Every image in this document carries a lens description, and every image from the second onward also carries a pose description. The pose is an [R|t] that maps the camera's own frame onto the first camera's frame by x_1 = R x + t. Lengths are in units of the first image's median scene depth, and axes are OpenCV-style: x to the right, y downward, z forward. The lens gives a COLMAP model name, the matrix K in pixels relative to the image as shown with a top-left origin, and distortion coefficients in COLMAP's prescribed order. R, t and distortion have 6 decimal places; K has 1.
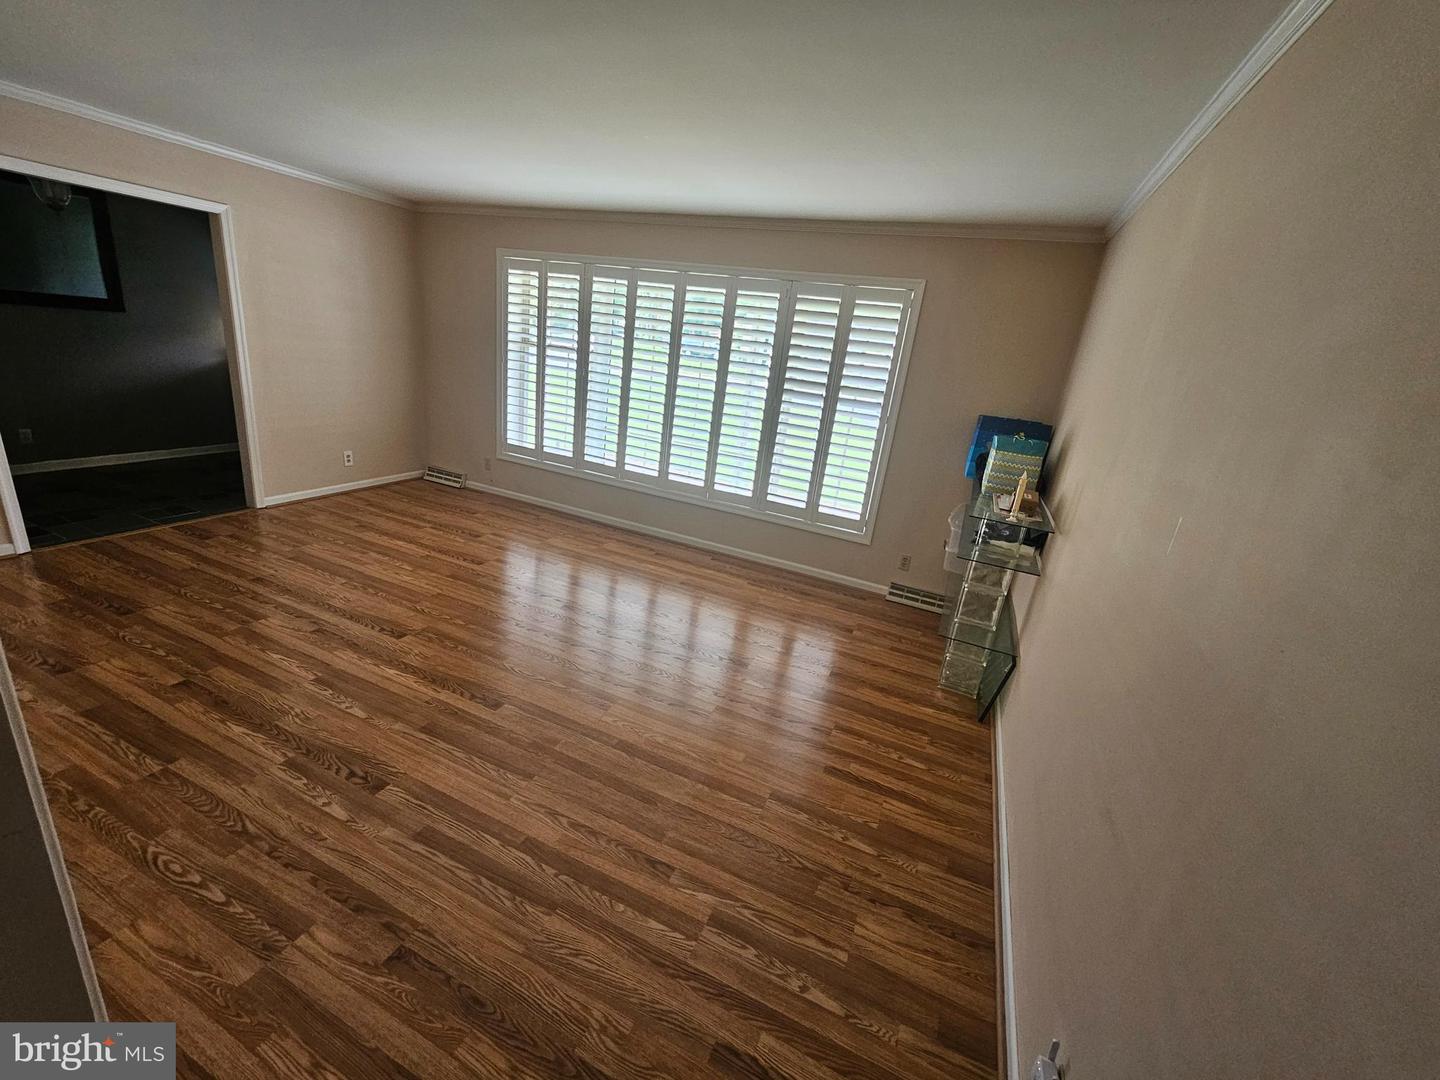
lens RADIAL K [[593.4, 0, 711.6], [0, 593.4, 535.8], [0, 0, 1]] dist [-0.000781, 0.000537]
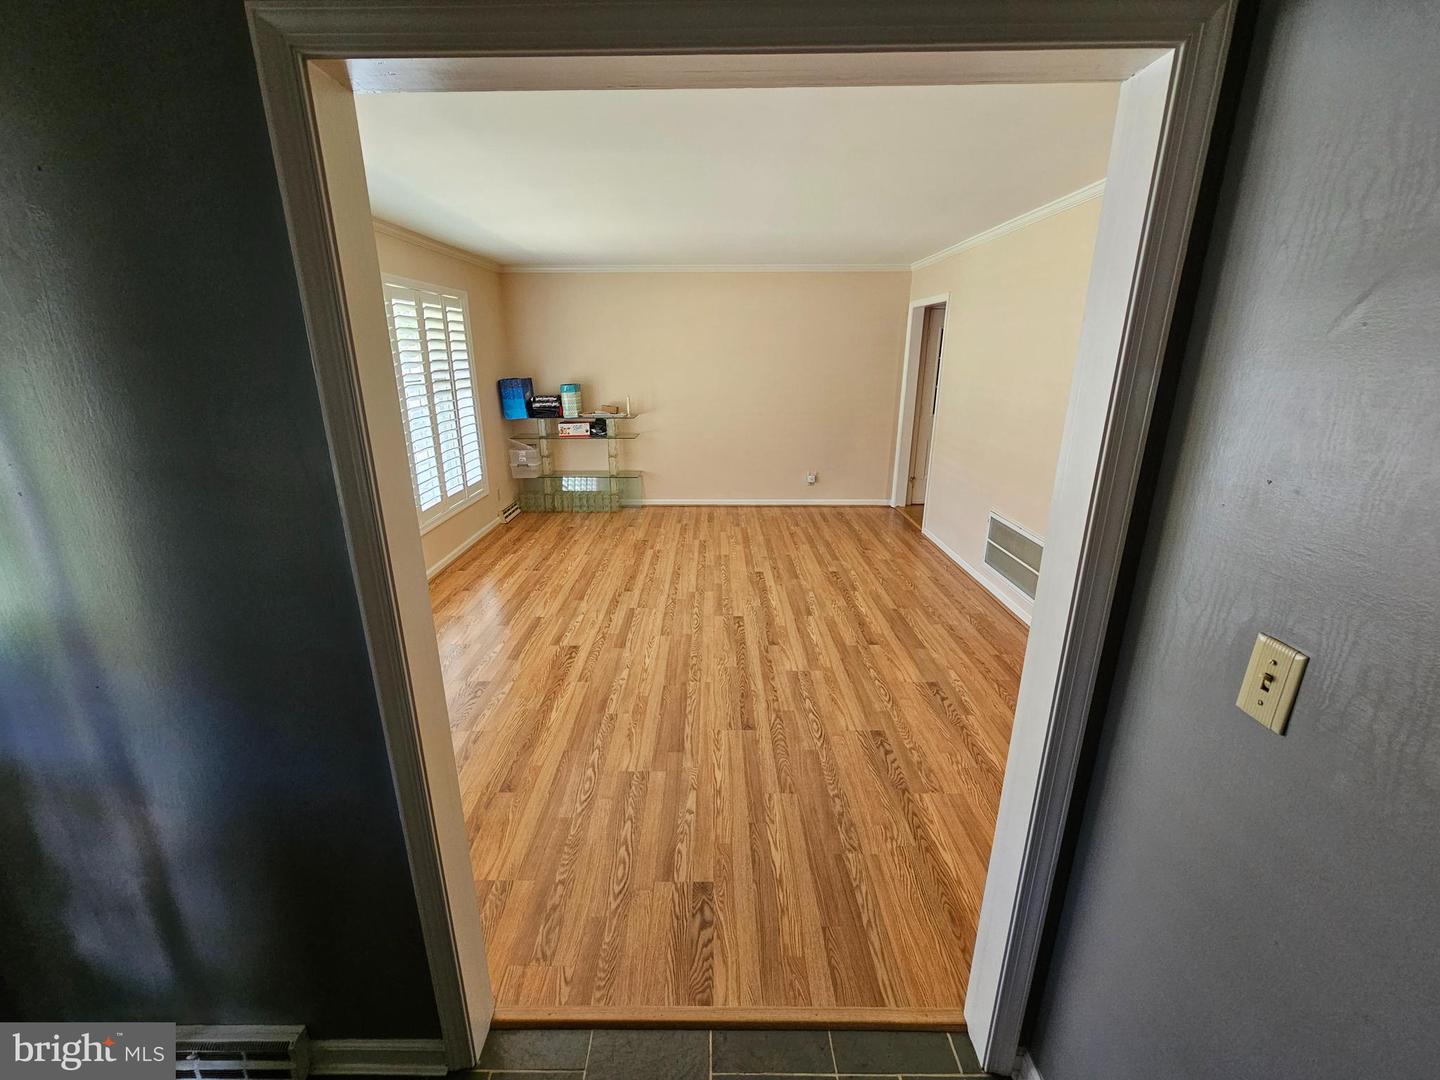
lens RADIAL K [[593.4, 0, 711.6], [0, 593.4, 535.8], [0, 0, 1]] dist [-0.000781, 0.000537]
pose [[-0.396821, -0.380036, 0.835527, -1.276562], [0.247867, 0.832081, 0.496189, -0.523586], [-0.883796, 0.403998, -0.235989, 1.100926]]
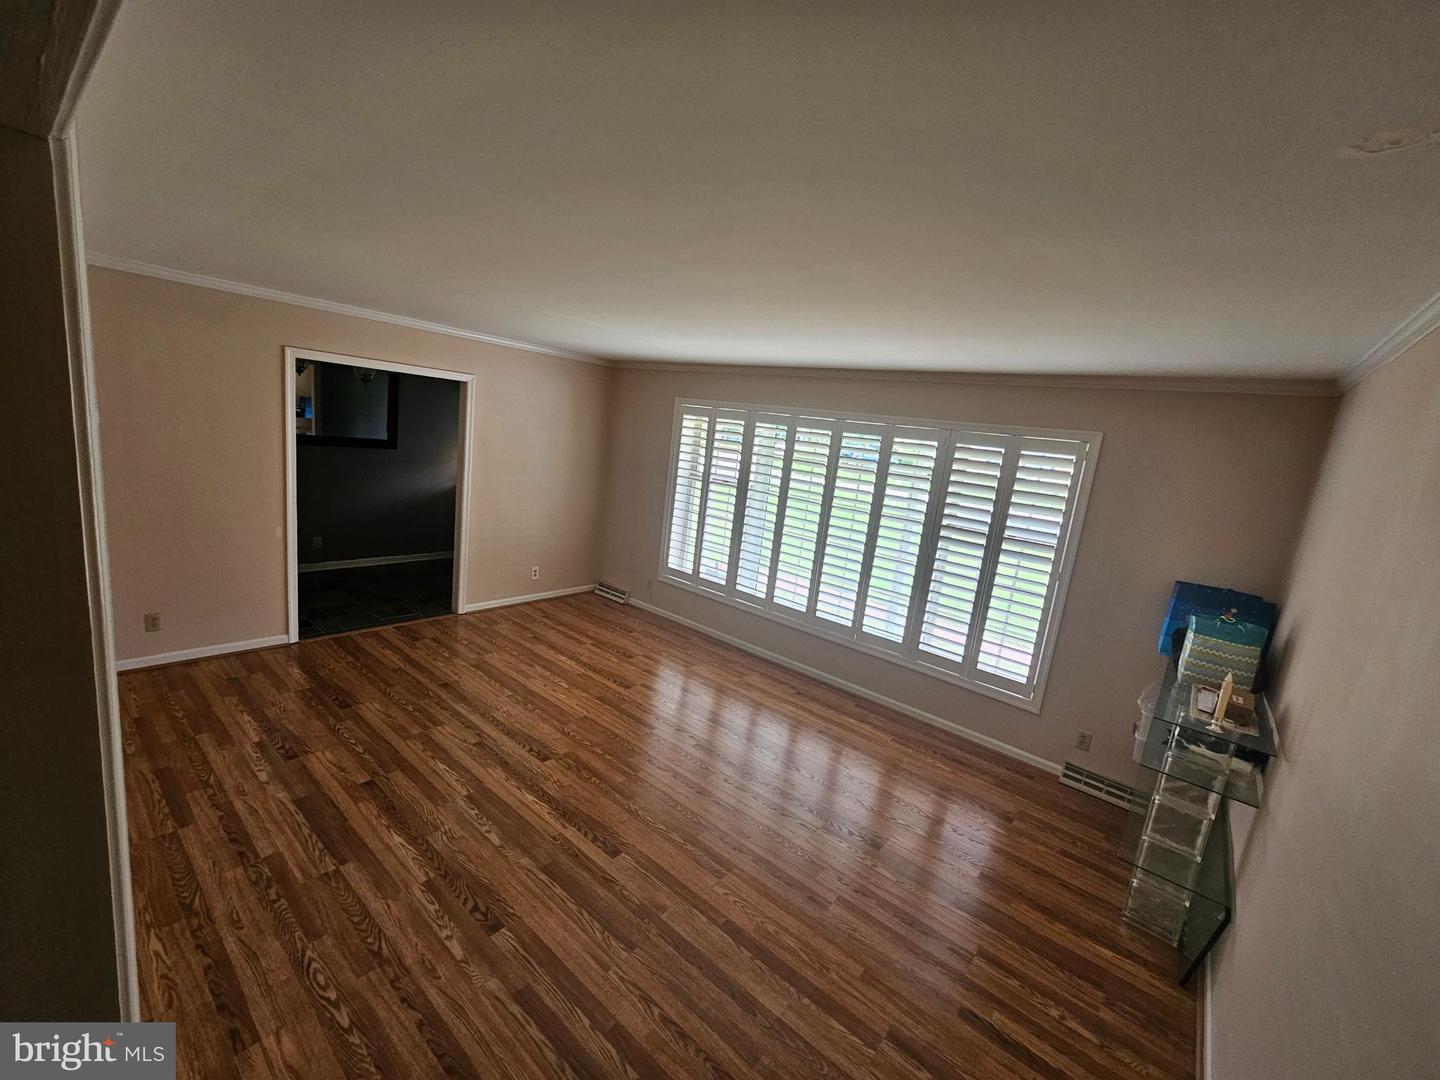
lens RADIAL K [[594.5, 0, 715.3], [0, 594.5, 534.4], [0, 0, 1]] dist [0.001130, 0.000612]
pose [[0.961626, 0.044417, -0.270745, 0.038629], [-0.090489, 0.982938, -0.160142, -0.074166], [0.259012, 0.178496, 0.949238, -0.011019]]
